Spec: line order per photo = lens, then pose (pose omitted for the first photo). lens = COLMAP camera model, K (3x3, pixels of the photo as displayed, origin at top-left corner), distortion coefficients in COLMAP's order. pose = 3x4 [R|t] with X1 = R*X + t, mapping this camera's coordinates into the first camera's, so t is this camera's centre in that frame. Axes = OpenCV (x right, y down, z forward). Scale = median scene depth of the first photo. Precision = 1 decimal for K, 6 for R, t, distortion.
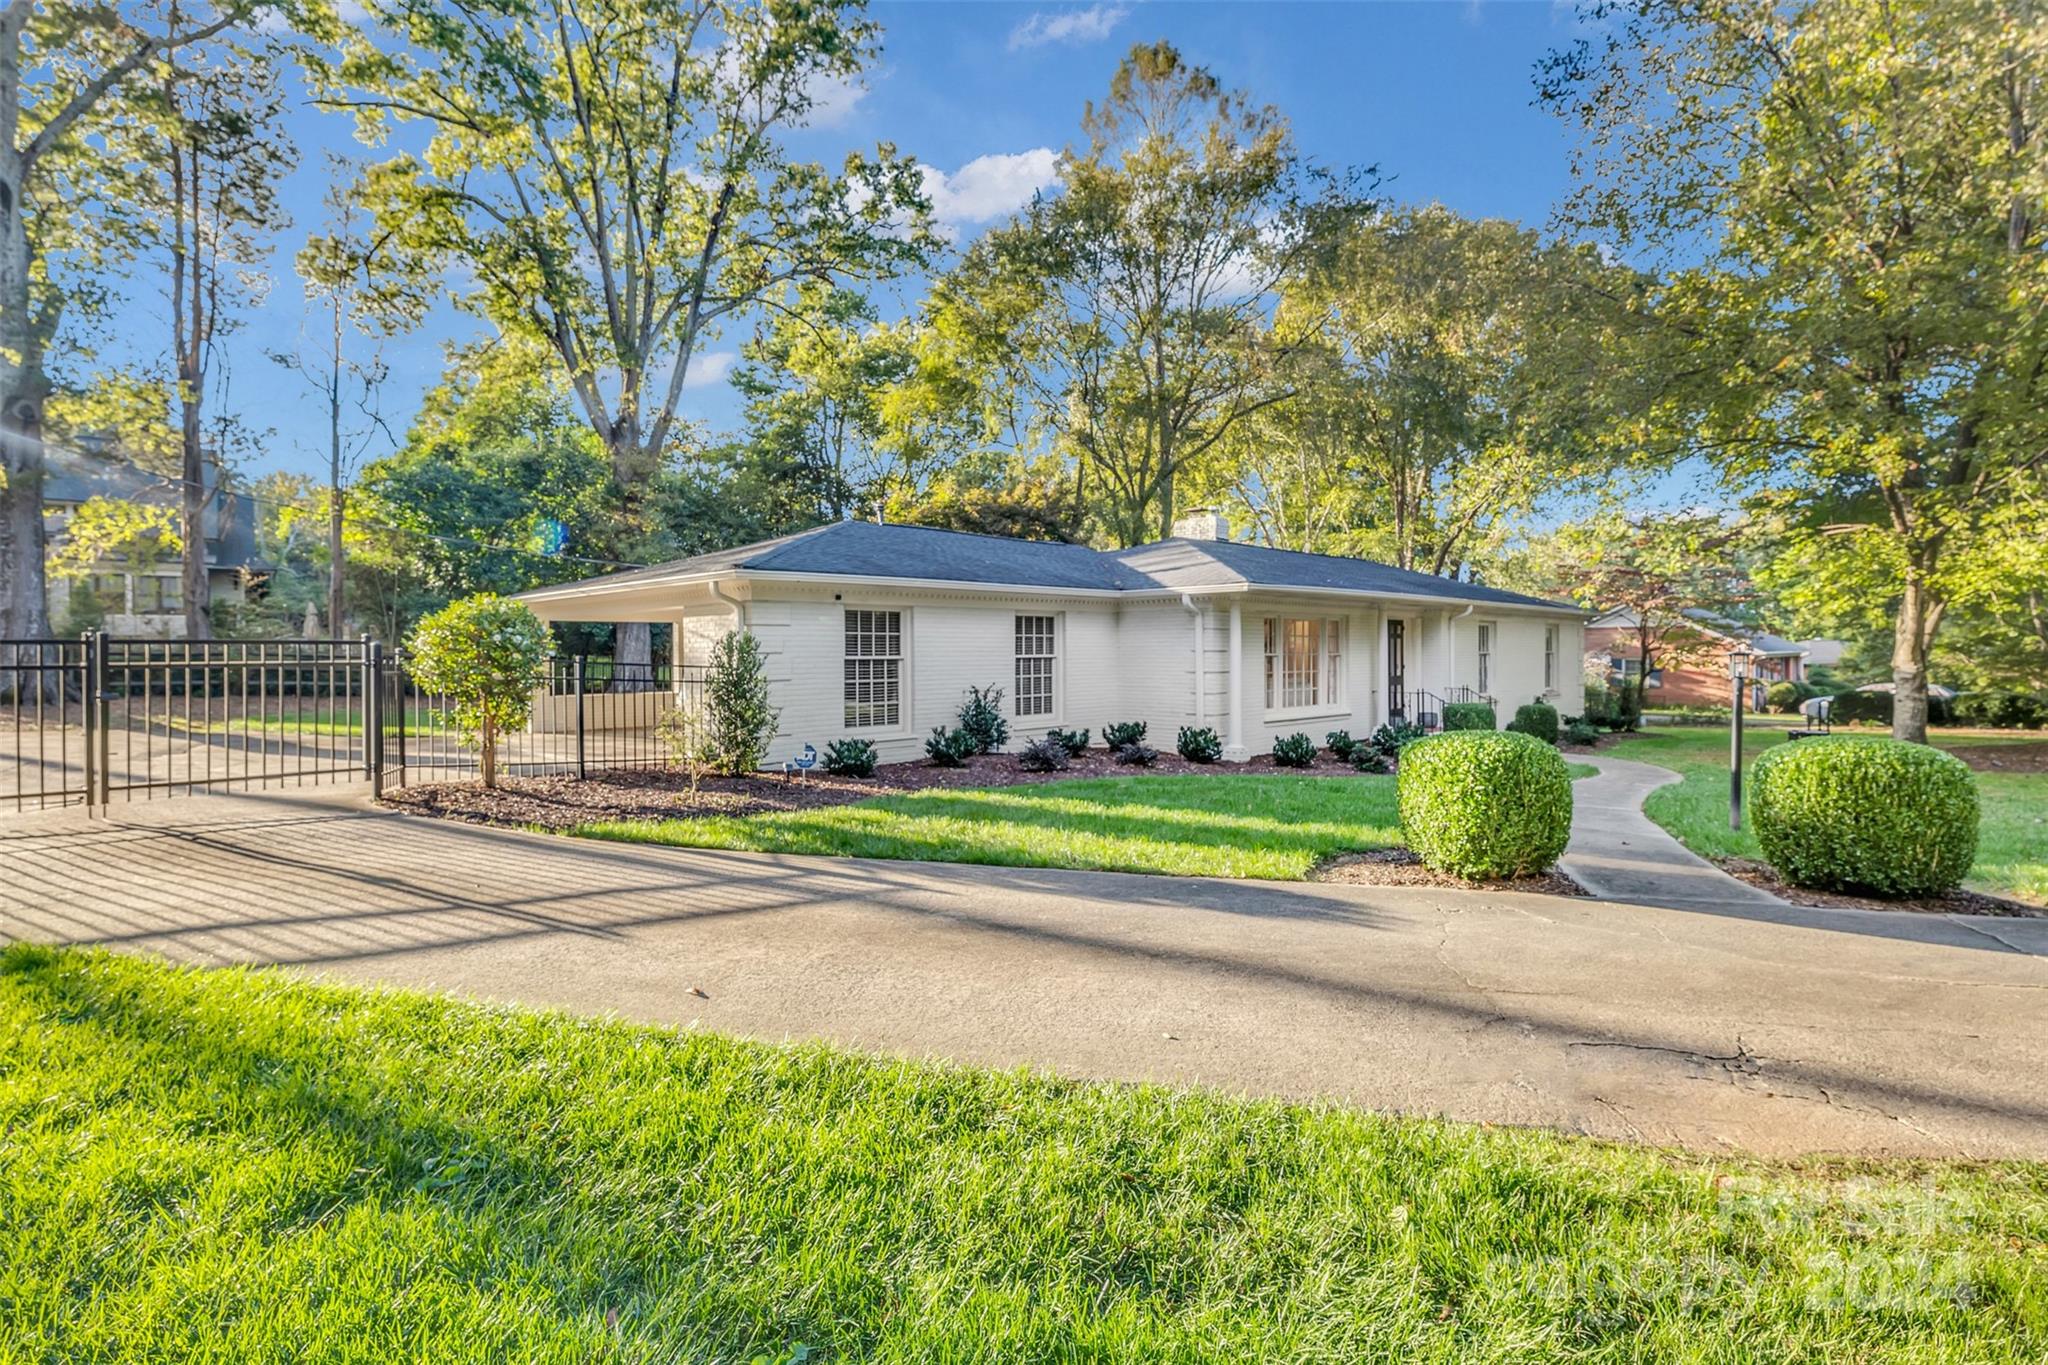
lens RADIAL K [[934.9, 0, 1023.0], [0, 934.9, 707.6], [0, 0, 1]] dist [0.002700, 0.000359]
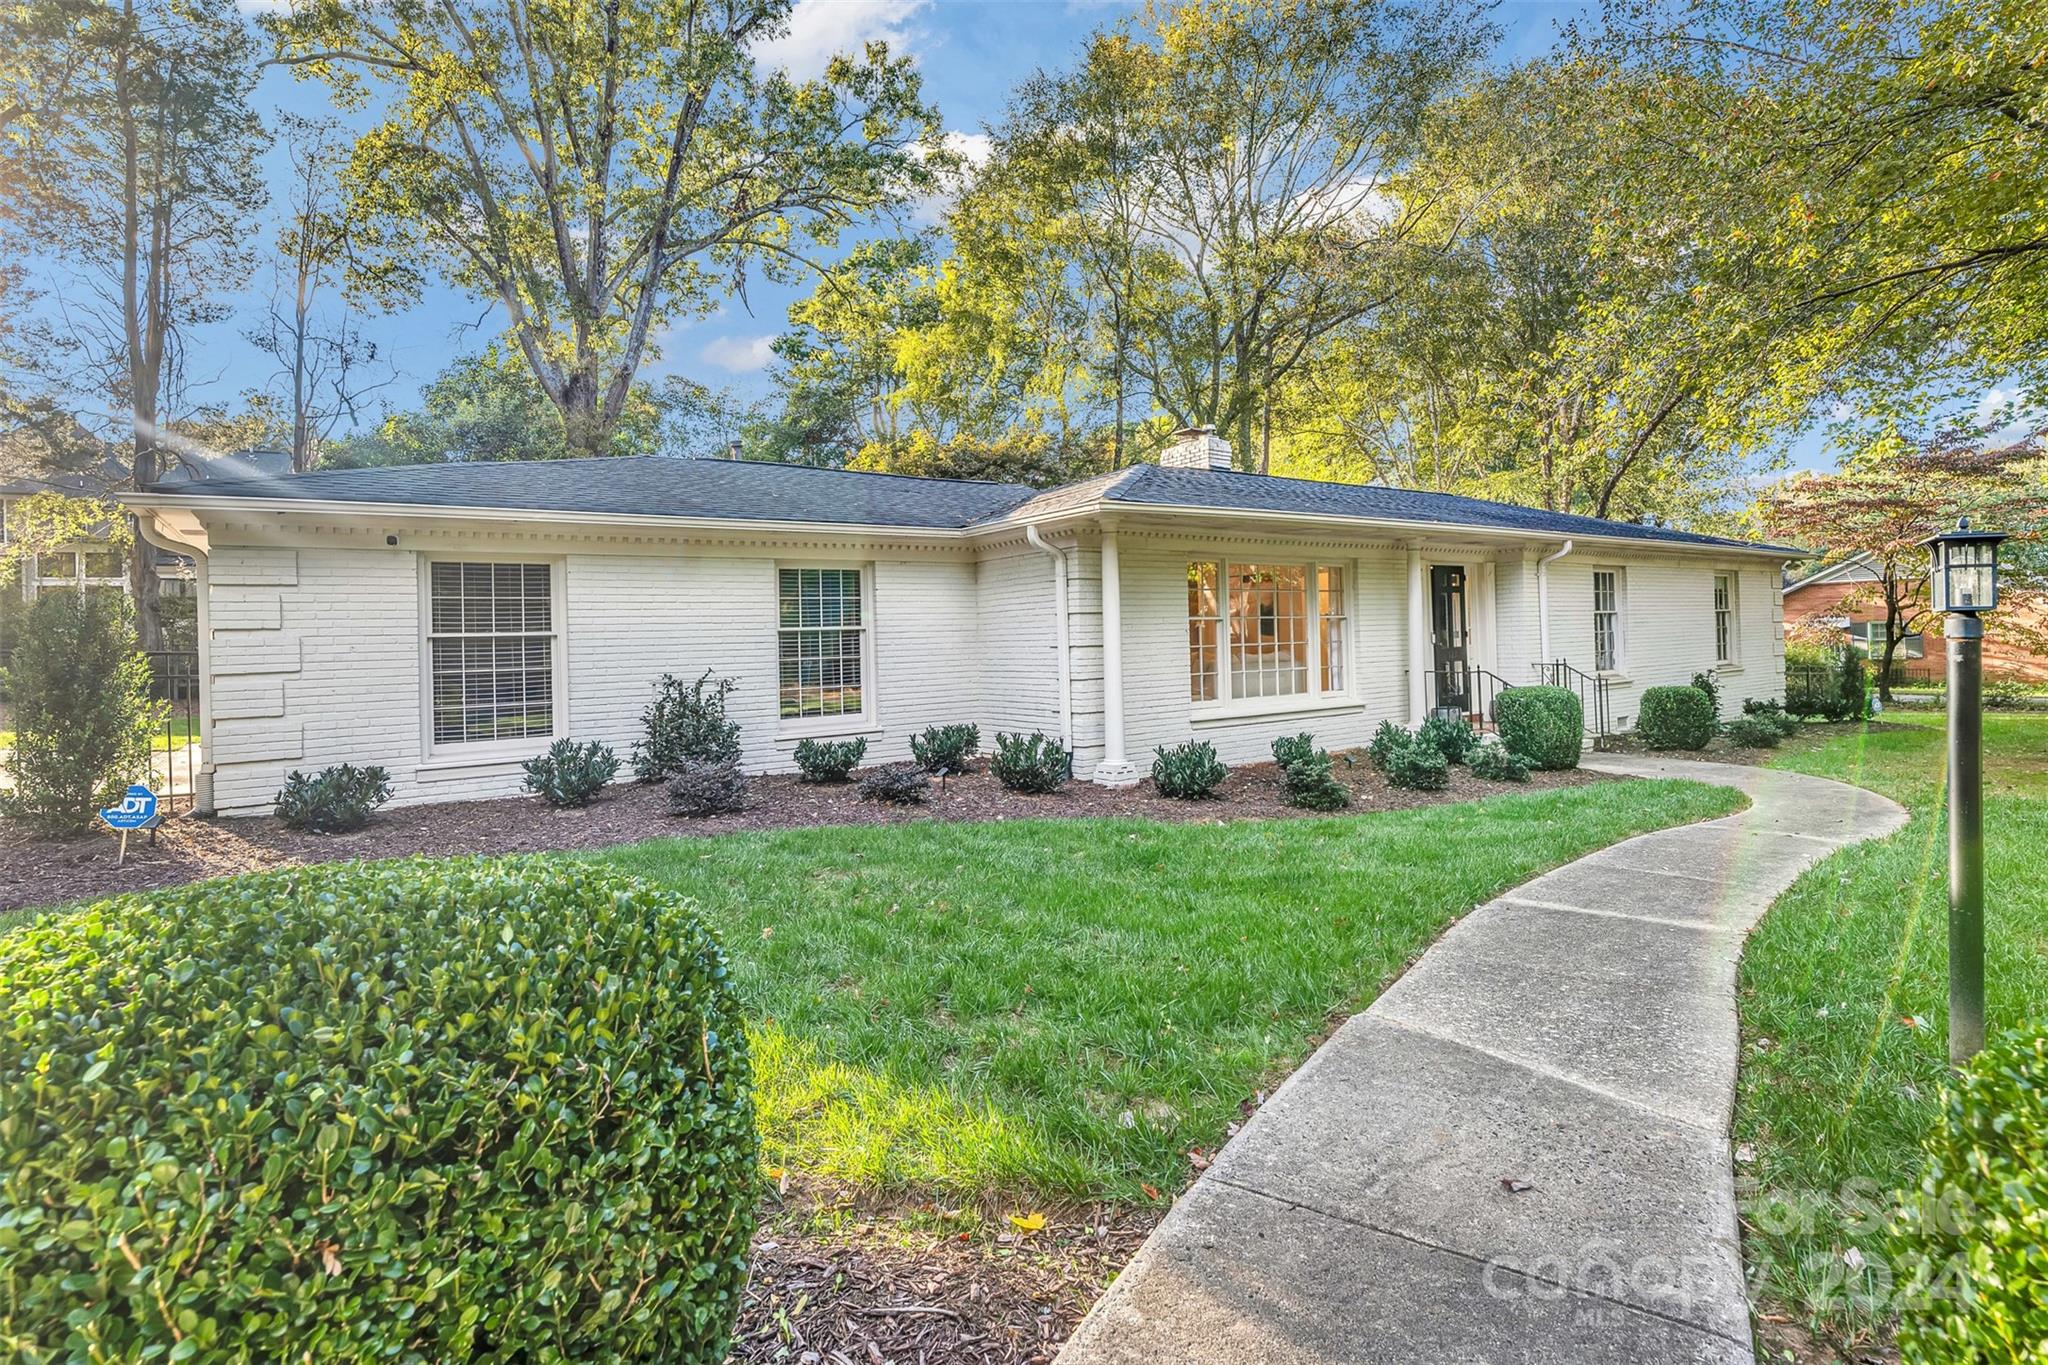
lens RADIAL K [[978.5, 0, 1024.0], [0, 978.5, 682.5], [0, 0, 1]] dist [-0.000653, 0.000799]
pose [[0.988299, -0.017285, -0.151543, 0.173305], [0.015267, 0.999779, -0.014474, -0.002629], [0.151760, 0.011991, 0.988345, 0.216031]]
